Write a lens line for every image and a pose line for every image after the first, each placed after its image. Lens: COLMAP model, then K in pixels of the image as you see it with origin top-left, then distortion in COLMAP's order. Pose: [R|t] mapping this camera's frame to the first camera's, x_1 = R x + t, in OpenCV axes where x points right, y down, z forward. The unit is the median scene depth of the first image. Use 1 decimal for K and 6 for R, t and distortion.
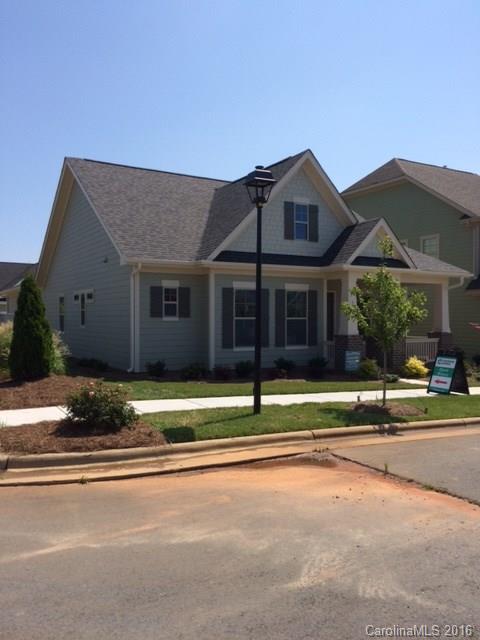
lens RADIAL K [[562.7, 0, 240.0], [0, 562.7, 320.0], [0, 0, 1]] dist [0.048155, -0.000857]
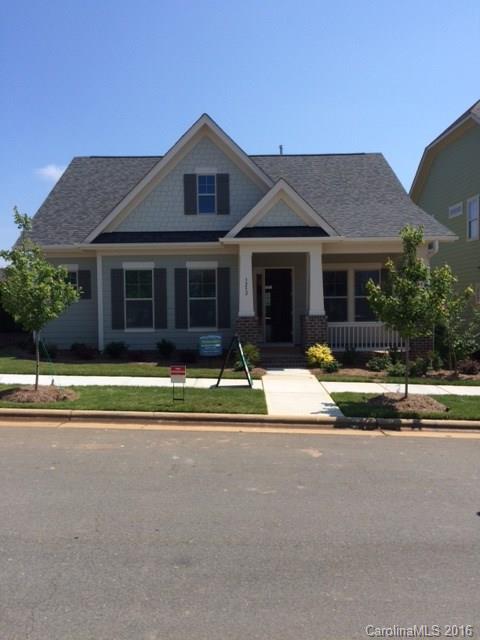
lens RADIAL K [[562.7, 0, 240.0], [0, 562.7, 320.0], [0, 0, 1]] dist [0.048155, -0.000857]
pose [[0.854165, 0.006881, -0.519956, 0.652656], [0.010233, 0.999496, 0.030037, 0.005494], [0.519901, -0.030977, 0.853665, 0.236566]]
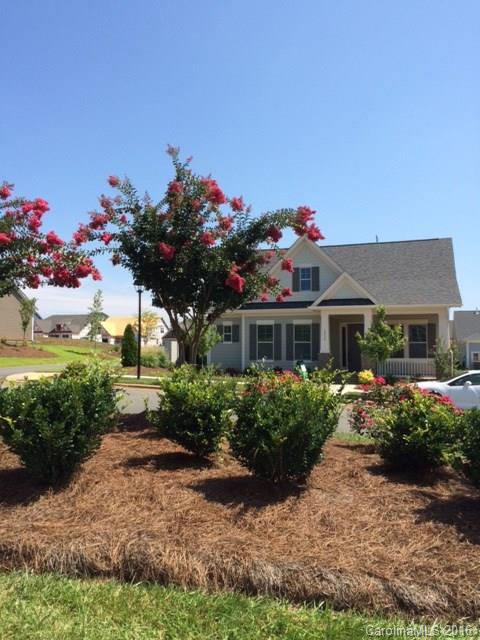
lens RADIAL K [[562.7, 0, 240.0], [0, 562.7, 320.0], [0, 0, 1]] dist [0.048155, -0.000857]
pose [[0.642497, -0.040776, -0.765202, 1.185154], [-0.005406, 0.998317, -0.057737, 0.026604], [0.766269, 0.041233, 0.641196, -0.114906]]
